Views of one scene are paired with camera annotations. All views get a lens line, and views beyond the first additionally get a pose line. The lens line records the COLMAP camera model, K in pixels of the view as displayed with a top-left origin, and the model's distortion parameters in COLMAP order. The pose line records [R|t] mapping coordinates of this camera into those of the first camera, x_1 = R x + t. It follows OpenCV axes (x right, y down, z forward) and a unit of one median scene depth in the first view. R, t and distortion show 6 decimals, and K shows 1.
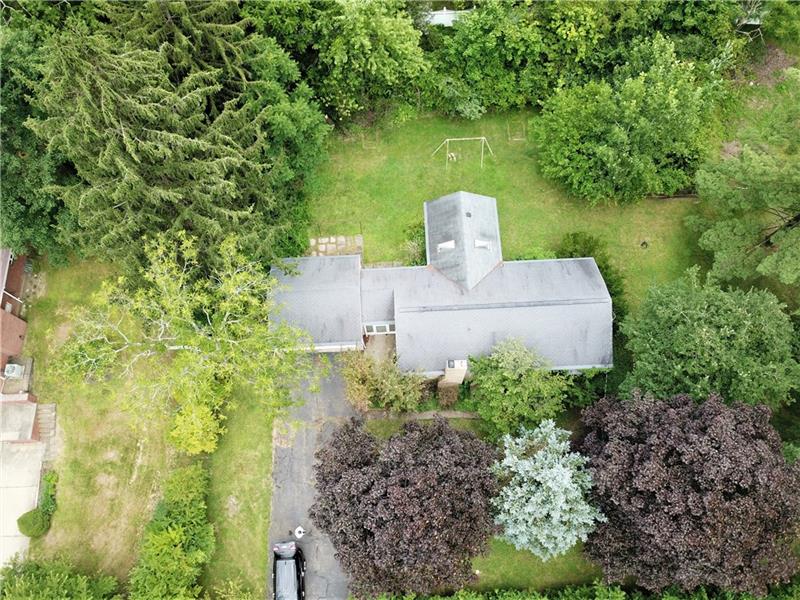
lens RADIAL K [[618.4, 0, 386.6], [0, 618.4, 288.5], [0, 0, 1]] dist [0.009290, -0.006147]
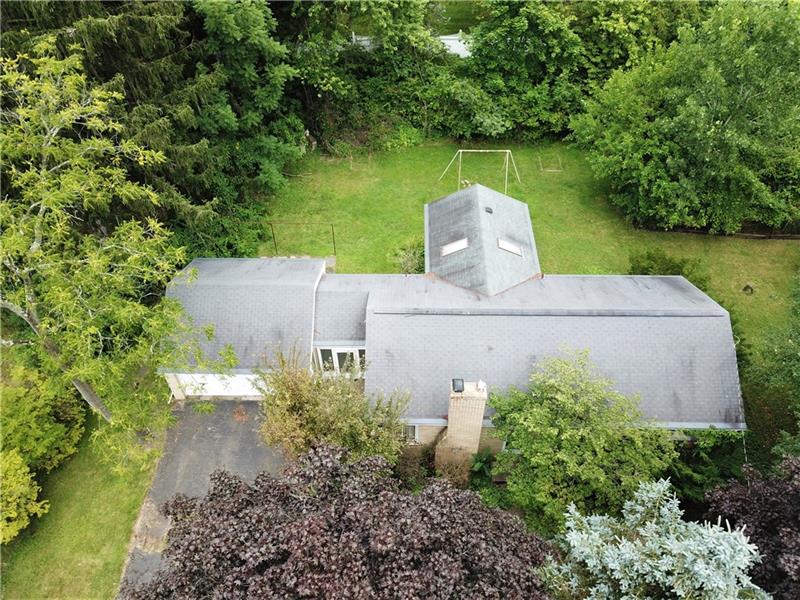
lens RADIAL K [[618.4, 0, 386.6], [0, 618.4, 288.5], [0, 0, 1]] dist [0.009290, -0.006147]
pose [[0.998106, 0.051670, -0.033386, 0.046576], [-0.059979, 0.937969, -0.341491, 0.197957], [0.013671, 0.342846, 0.939292, 0.382616]]
